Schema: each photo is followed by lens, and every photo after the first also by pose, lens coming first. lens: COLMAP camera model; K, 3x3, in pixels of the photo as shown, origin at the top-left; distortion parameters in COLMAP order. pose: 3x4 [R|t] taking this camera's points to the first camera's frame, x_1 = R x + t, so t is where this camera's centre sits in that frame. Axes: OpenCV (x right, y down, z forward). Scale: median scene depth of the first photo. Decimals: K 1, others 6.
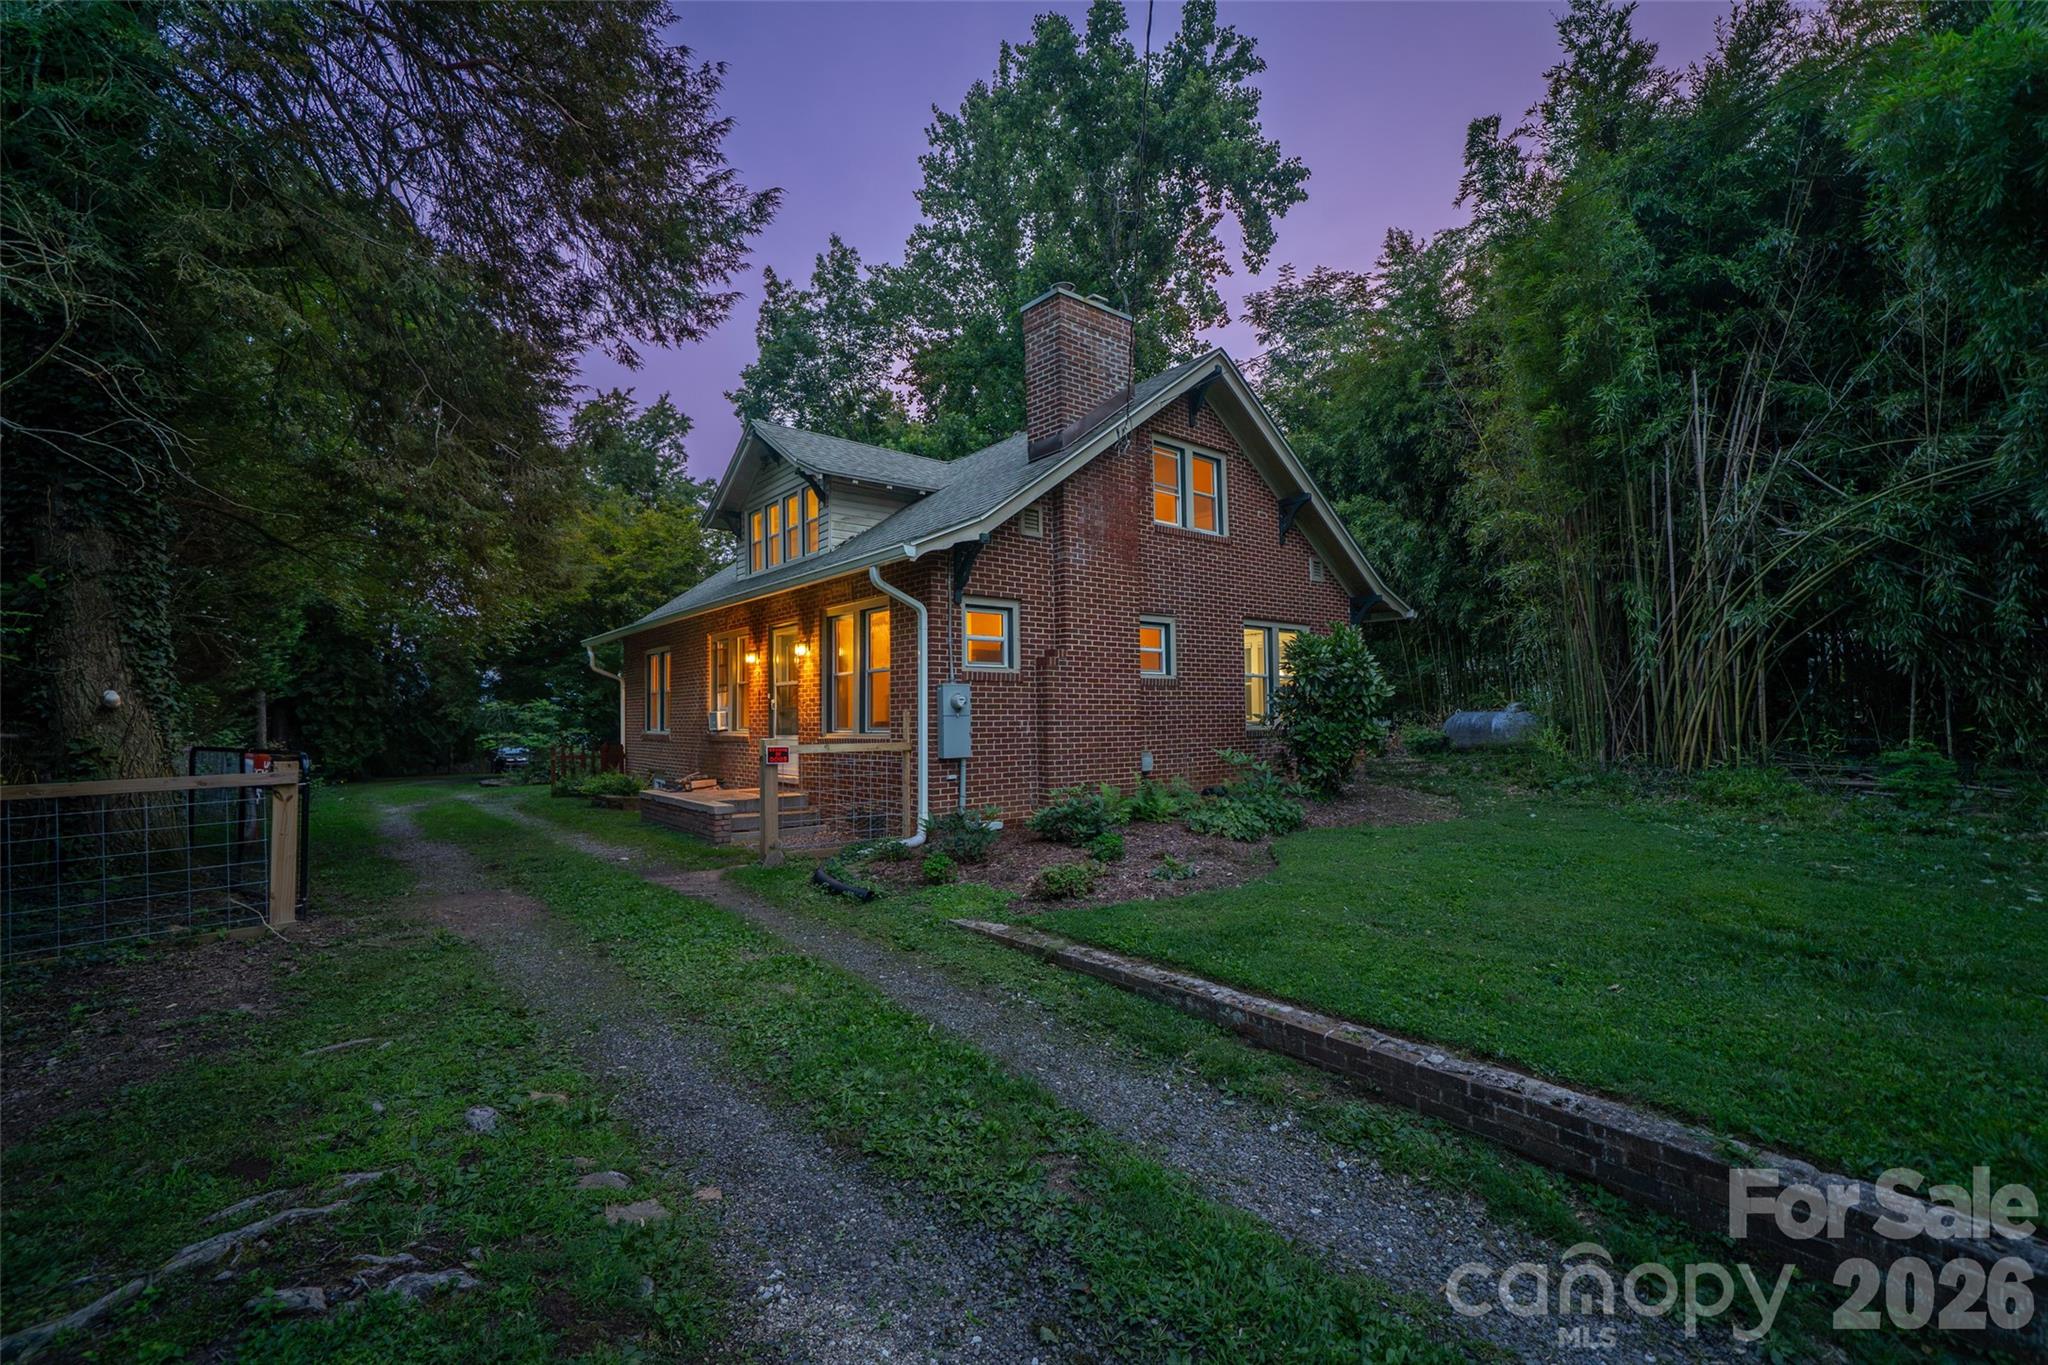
lens RADIAL K [[869.9, 0, 1021.3], [0, 869.9, 692.2], [0, 0, 1]] dist [-0.007371, 0.002437]
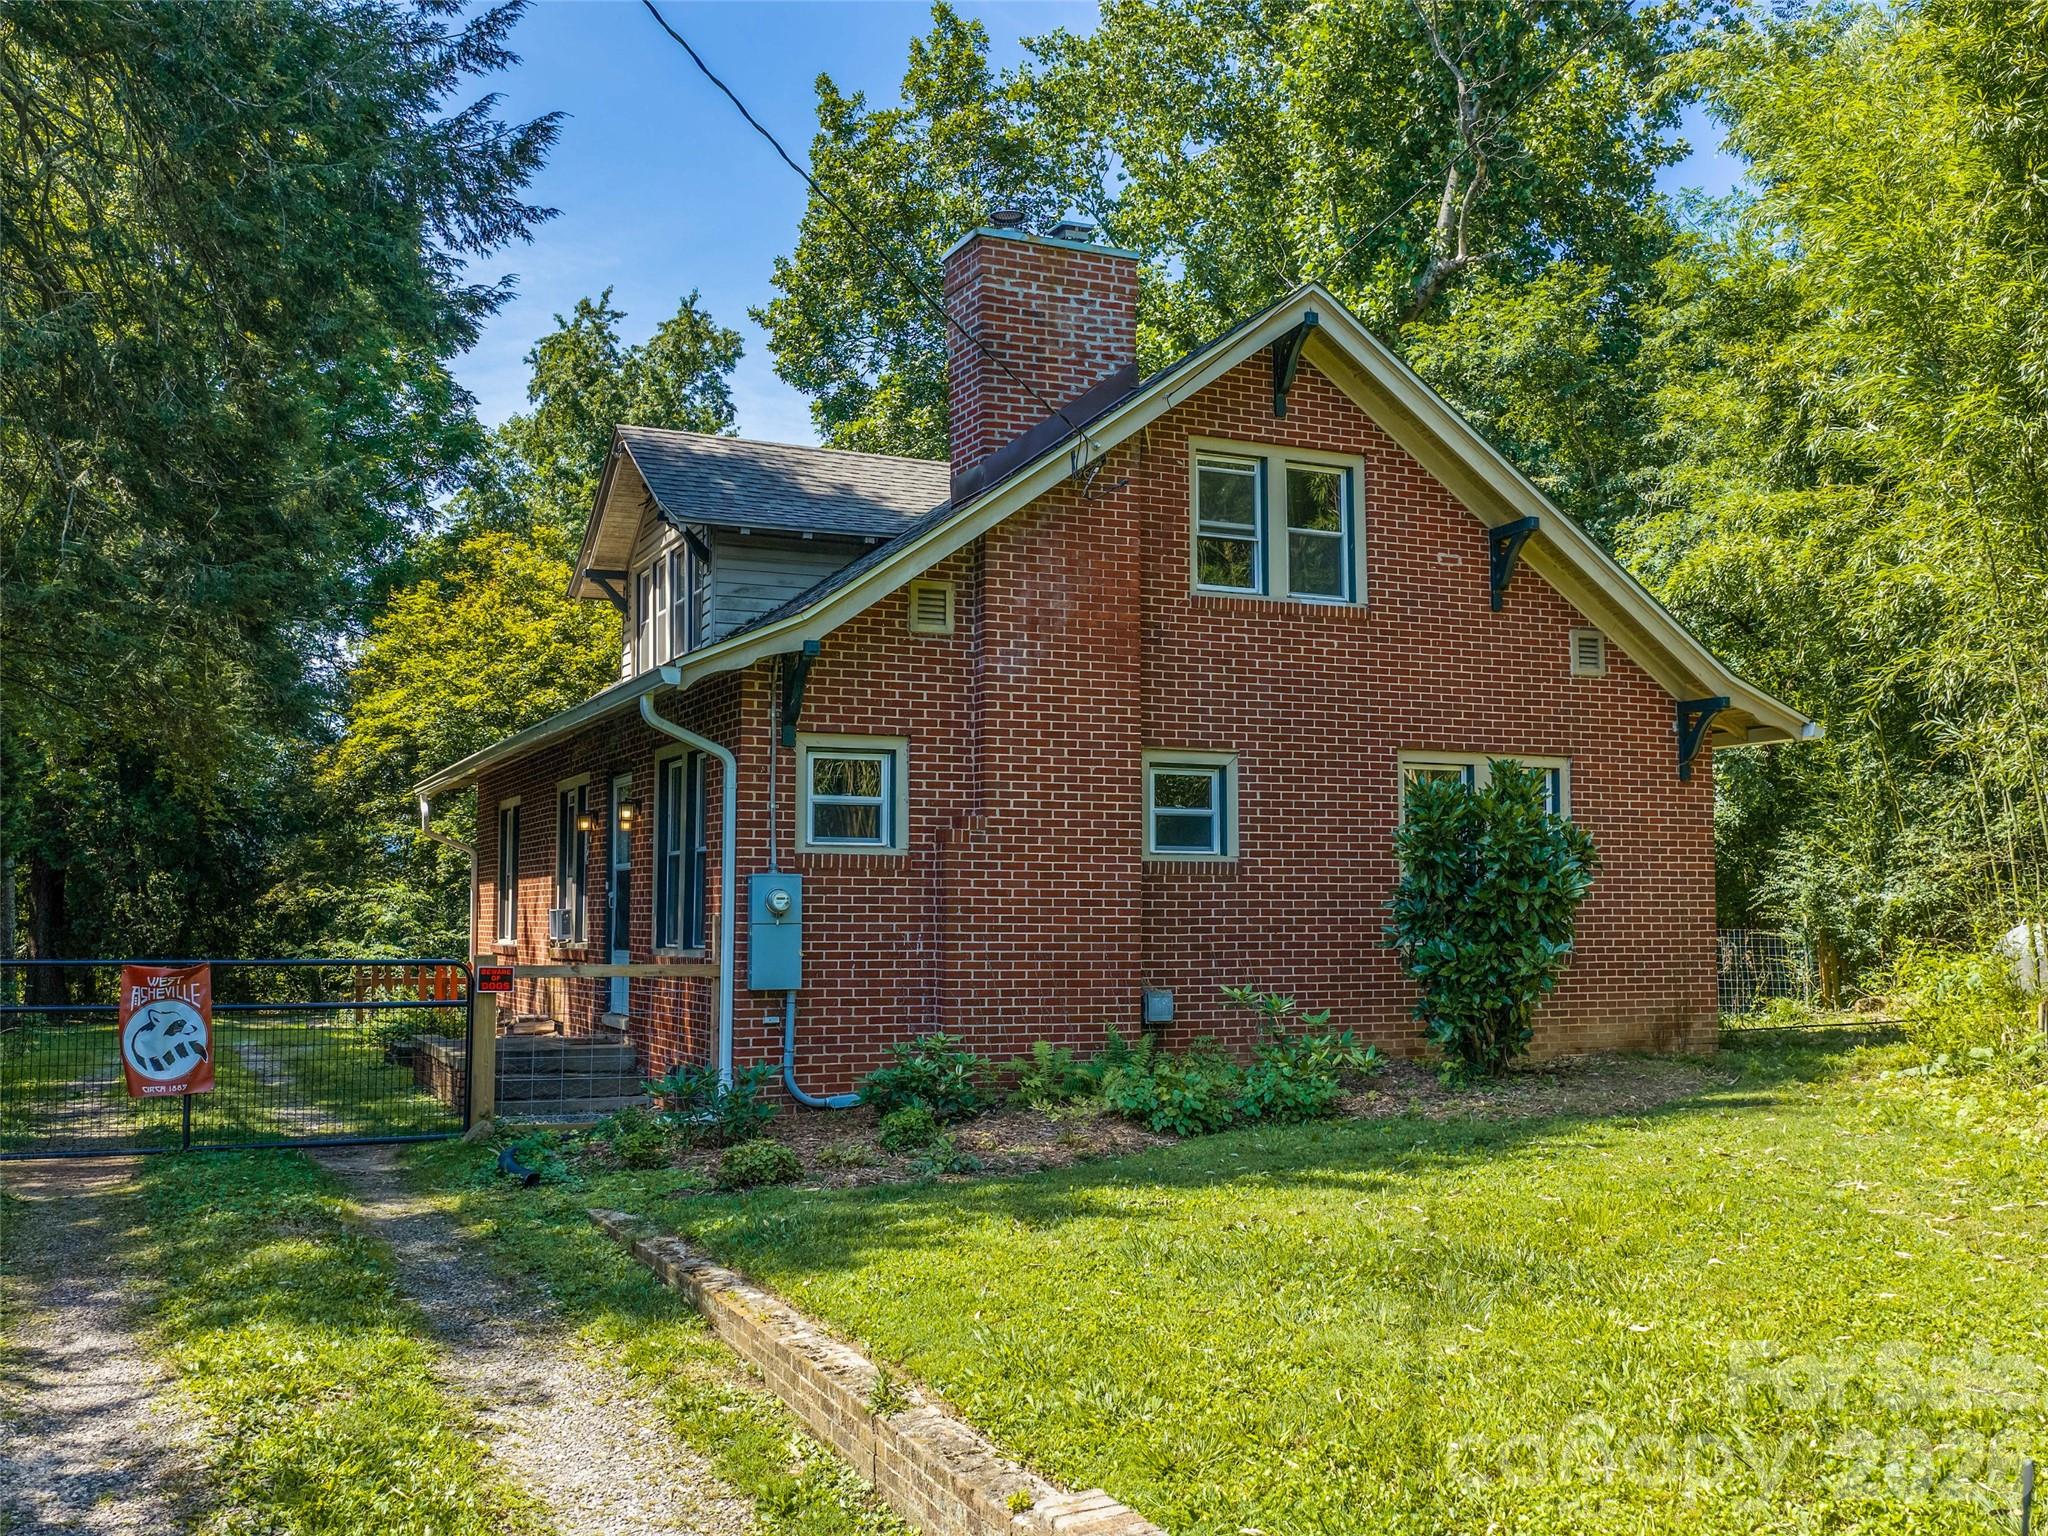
lens RADIAL K [[1904.0, 0, 1019.2], [0, 1904.0, 769.8], [0, 0, 1]] dist [0.026316, 0.000000]
pose [[0.967412, -0.007518, -0.253095, 0.387927], [-0.004989, 0.998799, -0.048738, -0.015690], [0.253157, 0.048412, 0.966213, -0.265898]]
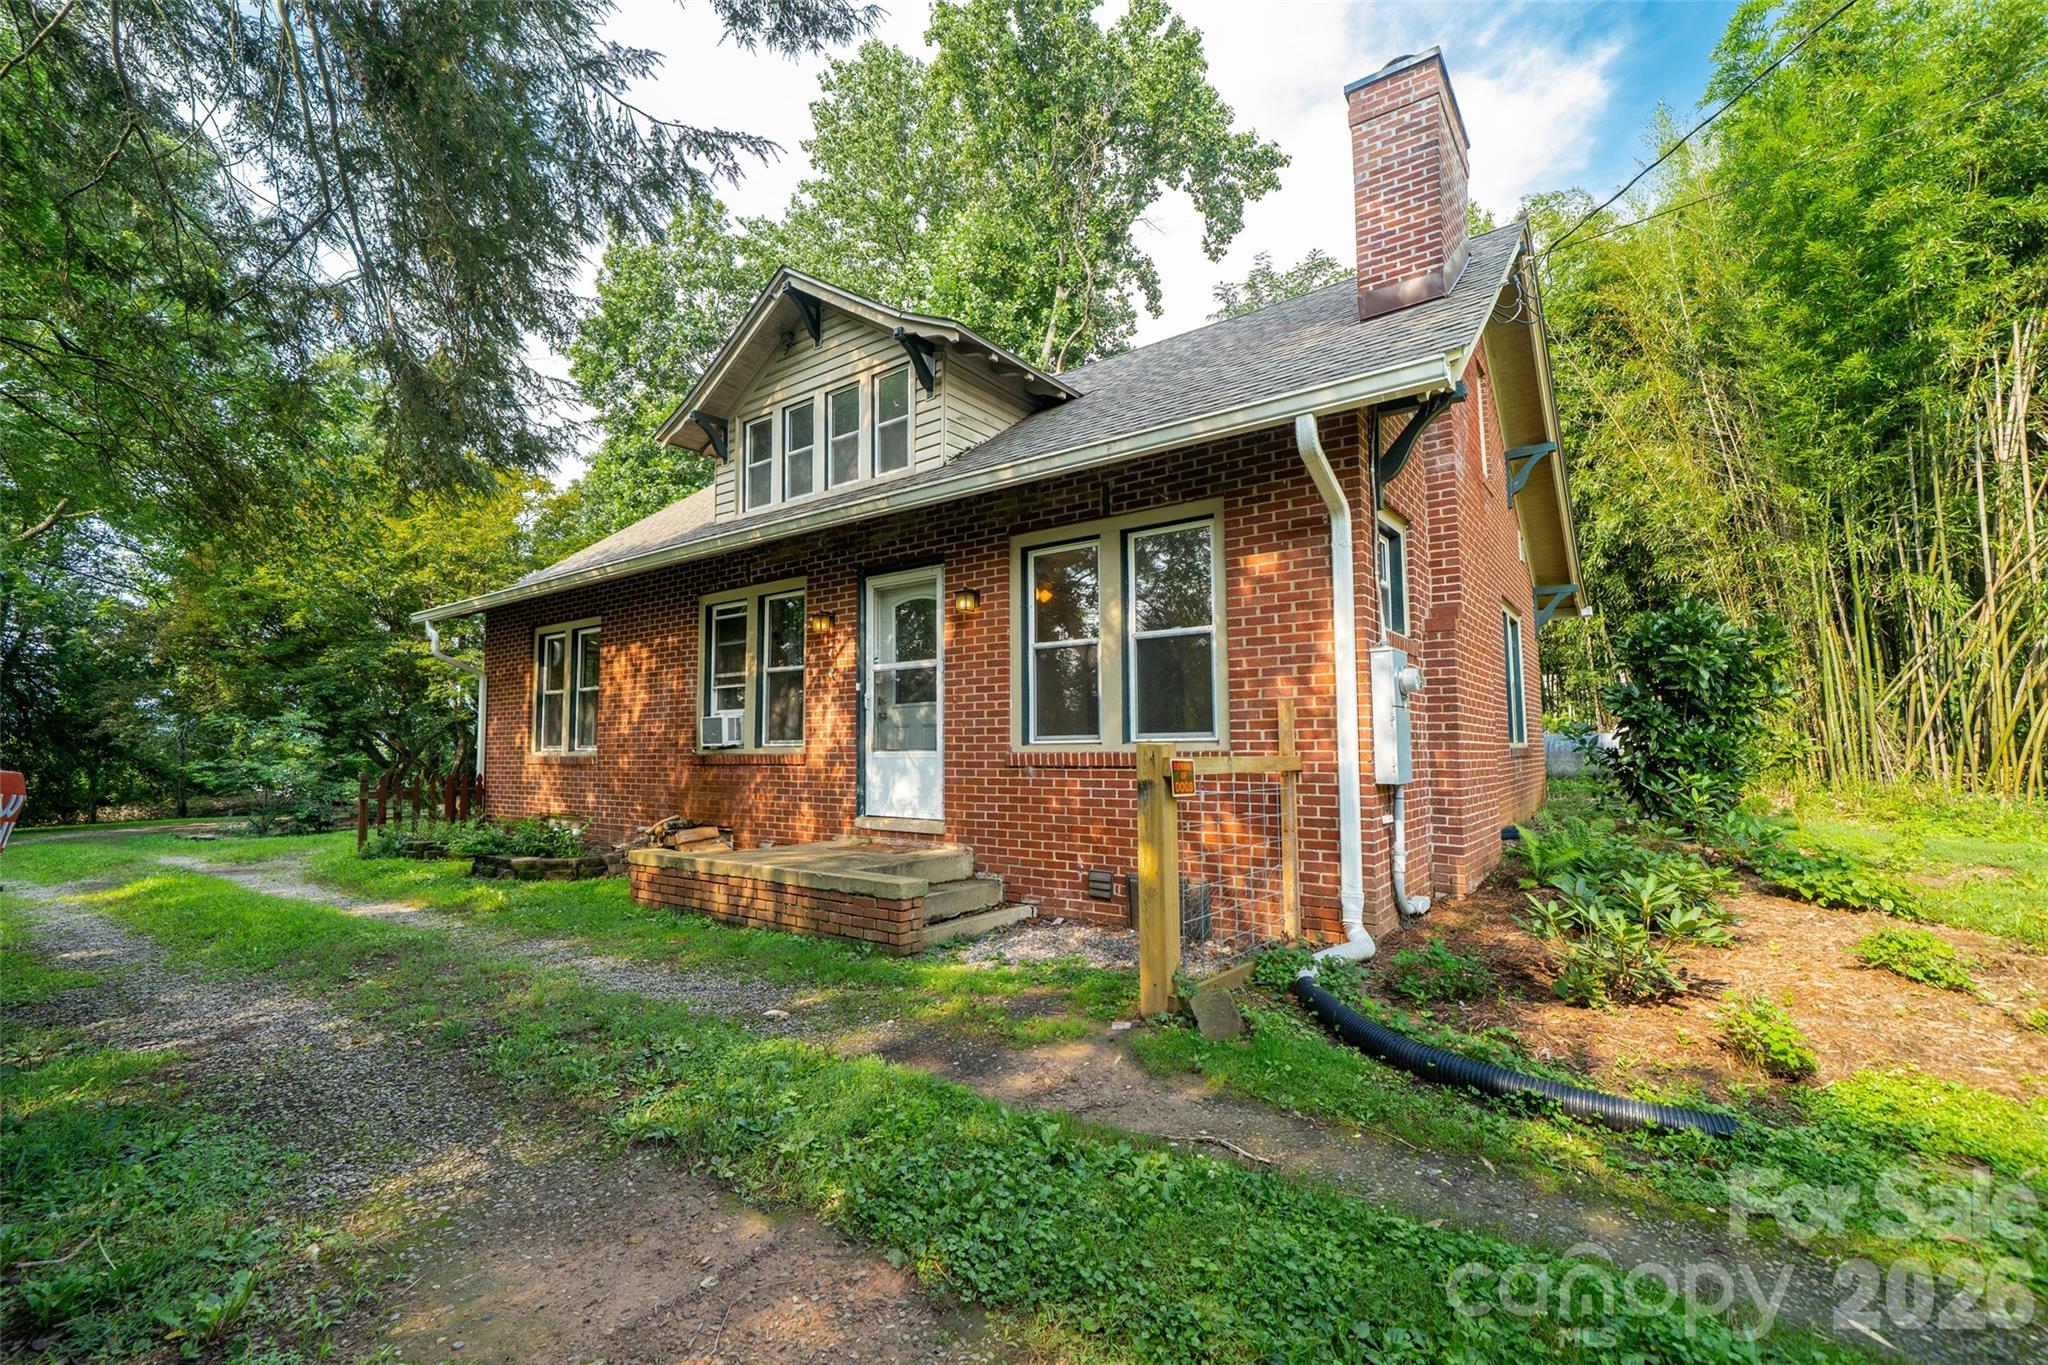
lens RADIAL K [[869.9, 0, 1044.0], [0, 869.9, 676.8], [0, 0, 1]] dist [-0.007371, 0.002437]
pose [[0.967348, 0.019406, 0.252708, -0.372393], [-0.006504, 0.998637, -0.051793, 0.032714], [-0.253368, 0.048459, 0.966155, 0.449164]]
